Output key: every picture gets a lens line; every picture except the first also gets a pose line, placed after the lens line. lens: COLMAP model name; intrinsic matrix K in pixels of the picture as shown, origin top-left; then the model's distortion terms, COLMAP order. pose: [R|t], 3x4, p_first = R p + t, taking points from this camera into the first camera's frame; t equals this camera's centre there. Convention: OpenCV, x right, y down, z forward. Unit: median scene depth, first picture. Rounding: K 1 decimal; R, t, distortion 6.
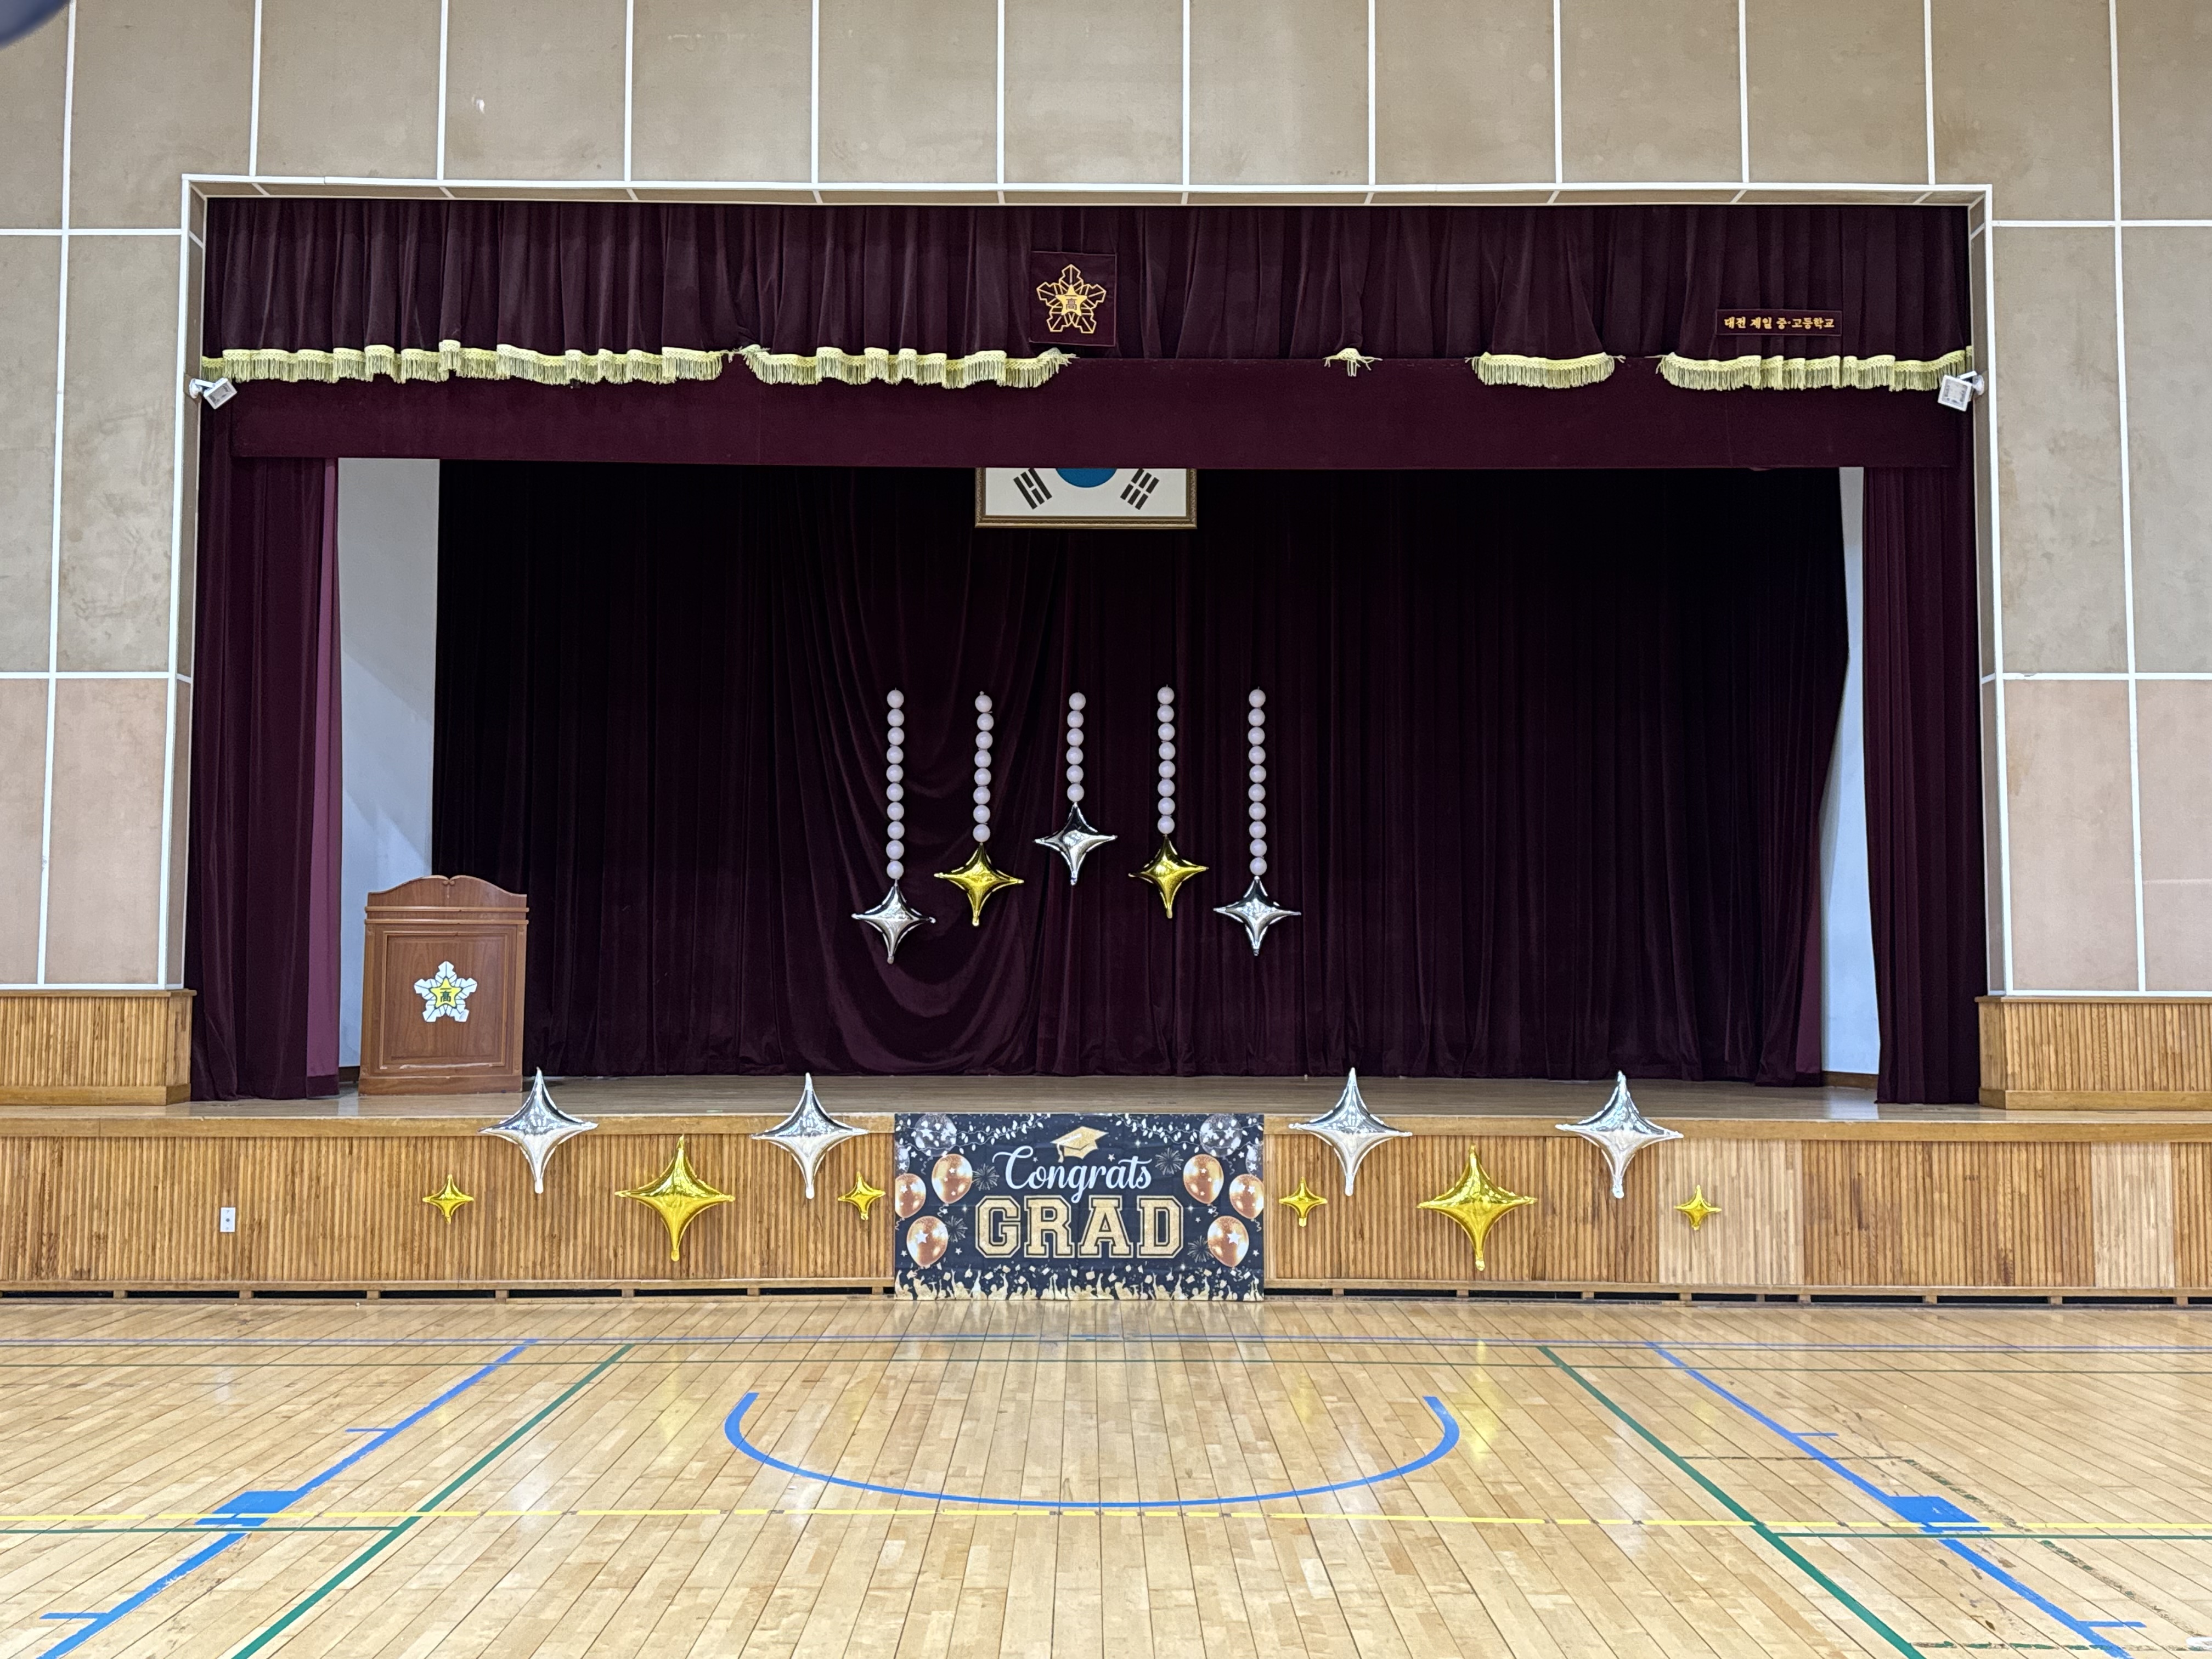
lens RADIAL K [[2093.3, 0, 1098.4], [0, 2093.3, 832.4], [0, 0, 1]] dist [0.218922, -0.465414]
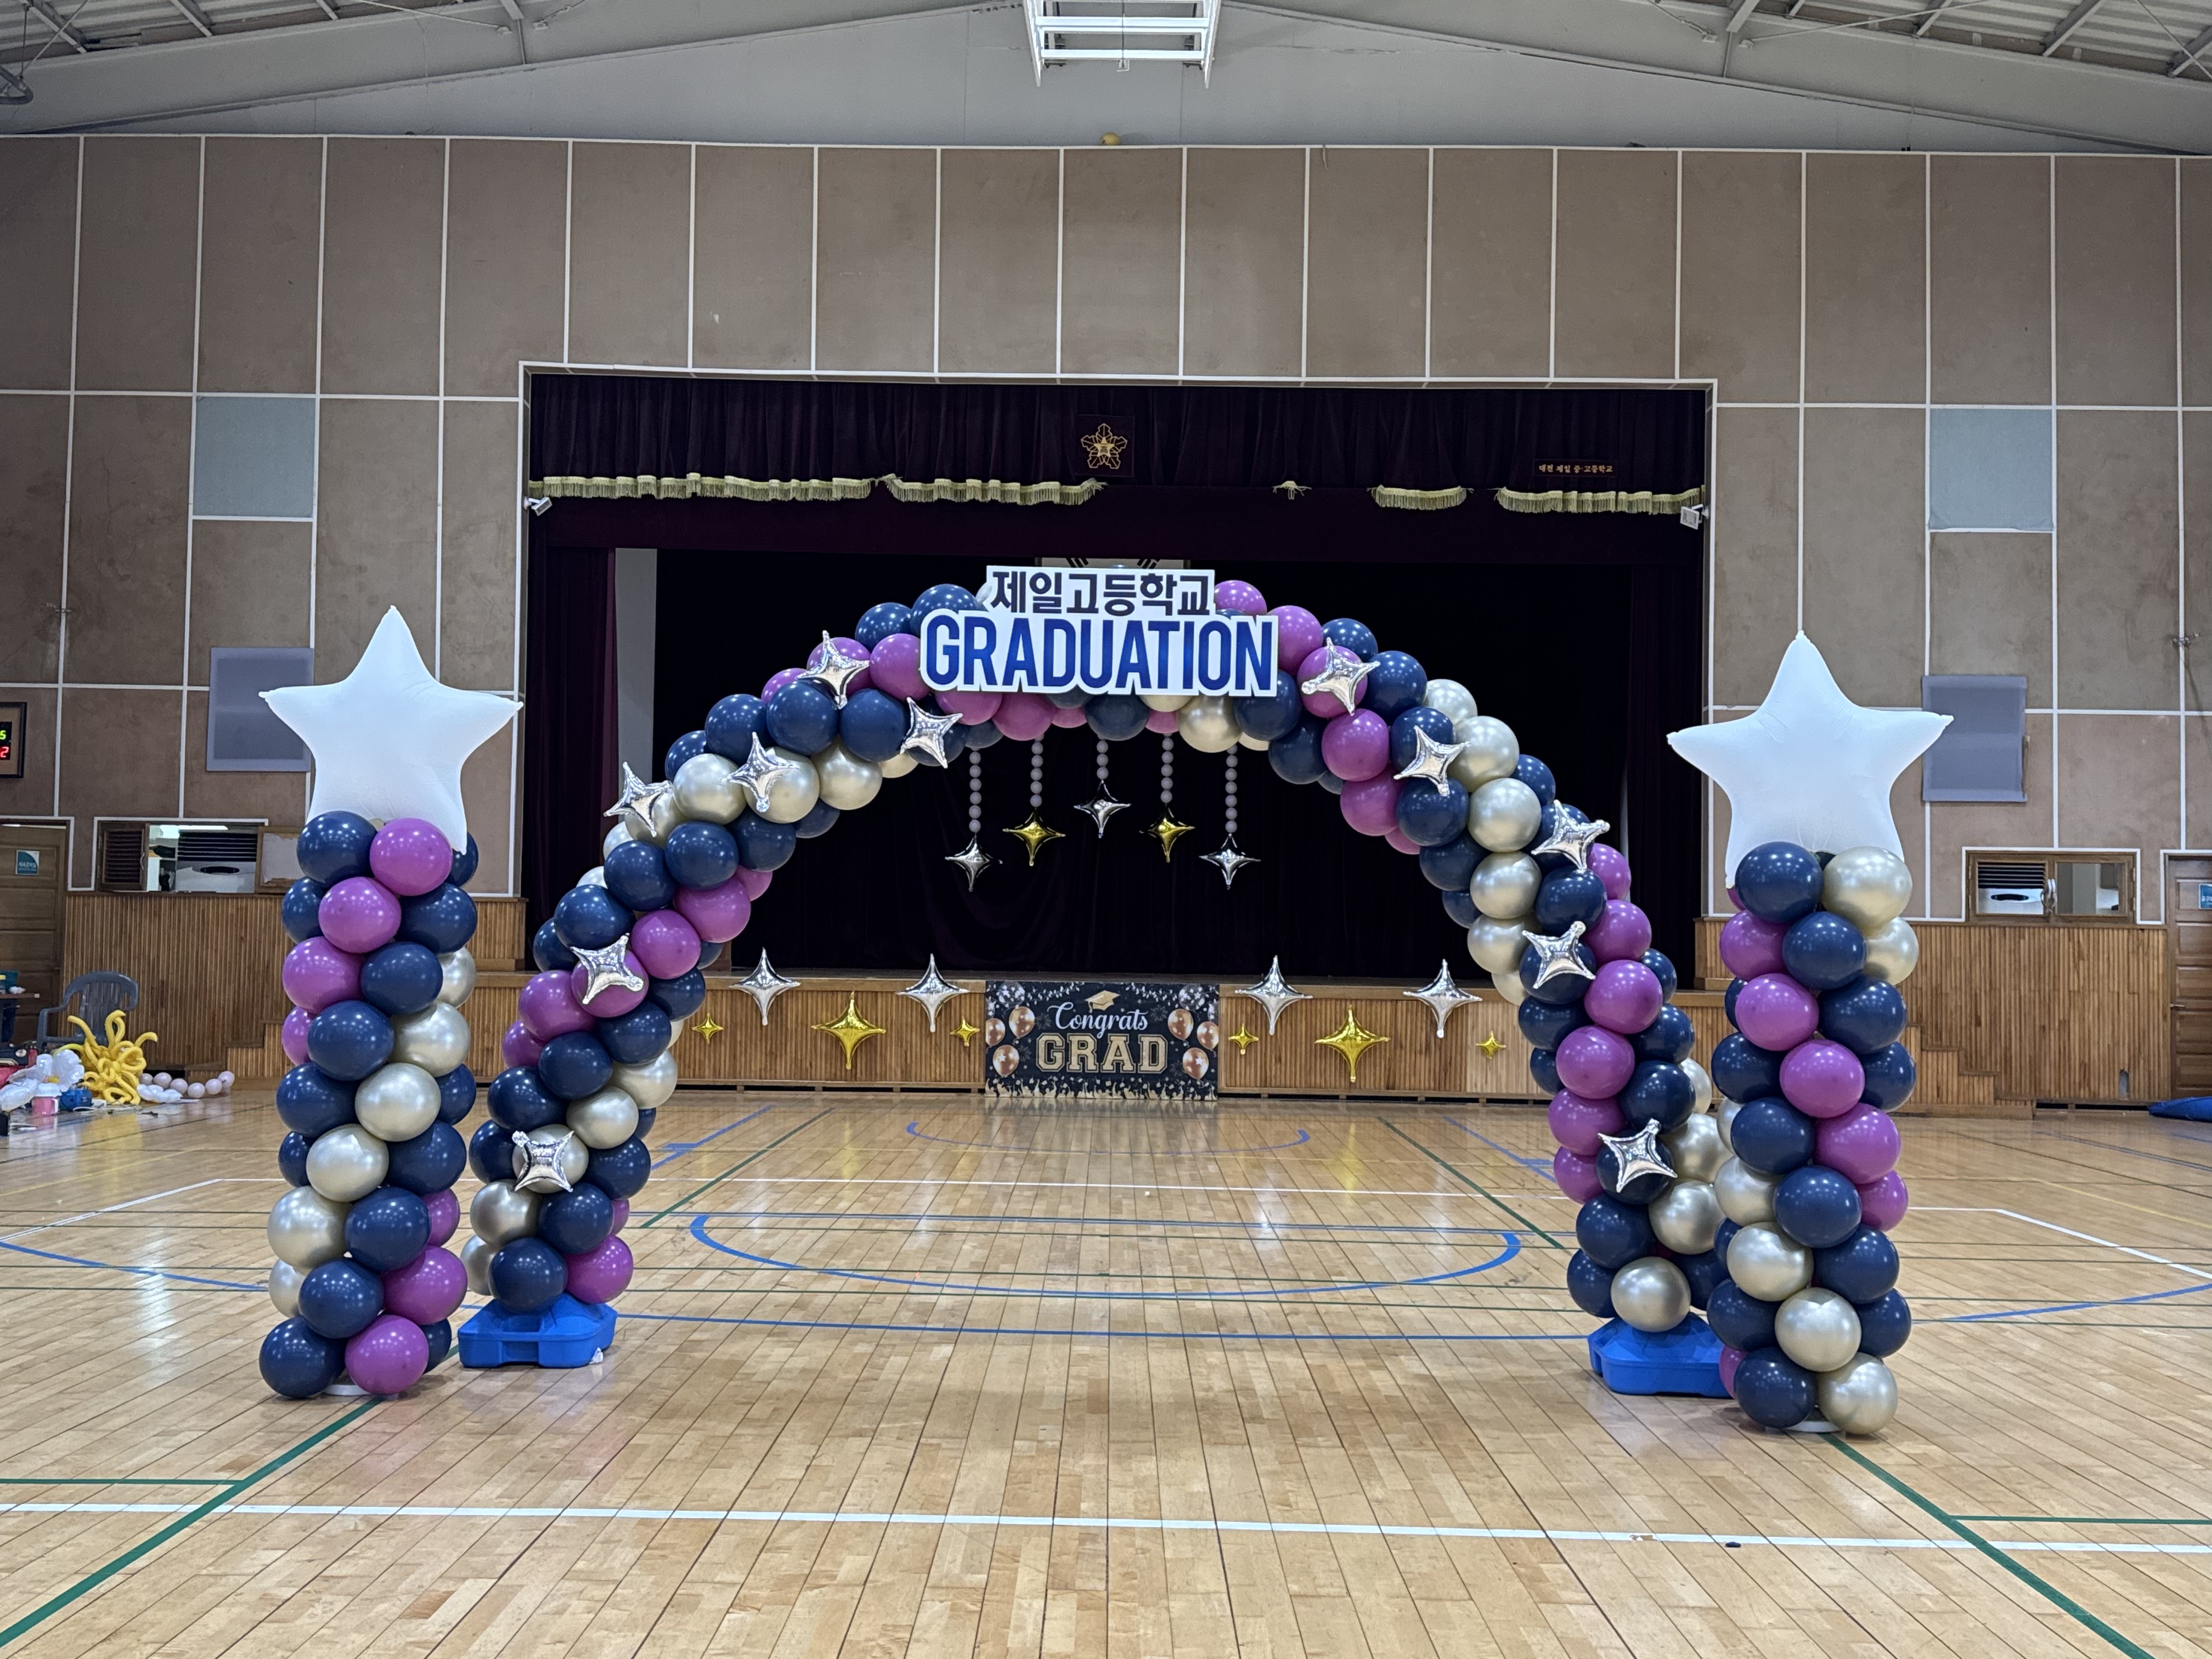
lens RADIAL K [[2093.3, 0, 1098.4], [0, 2093.3, 832.4], [0, 0, 1]] dist [0.218922, -0.465414]
pose [[0.999849, 0.012518, -0.012068, 0.004771], [-0.012257, 0.999694, 0.021472, -0.011063], [0.012333, -0.021321, 0.999697, -0.508629]]
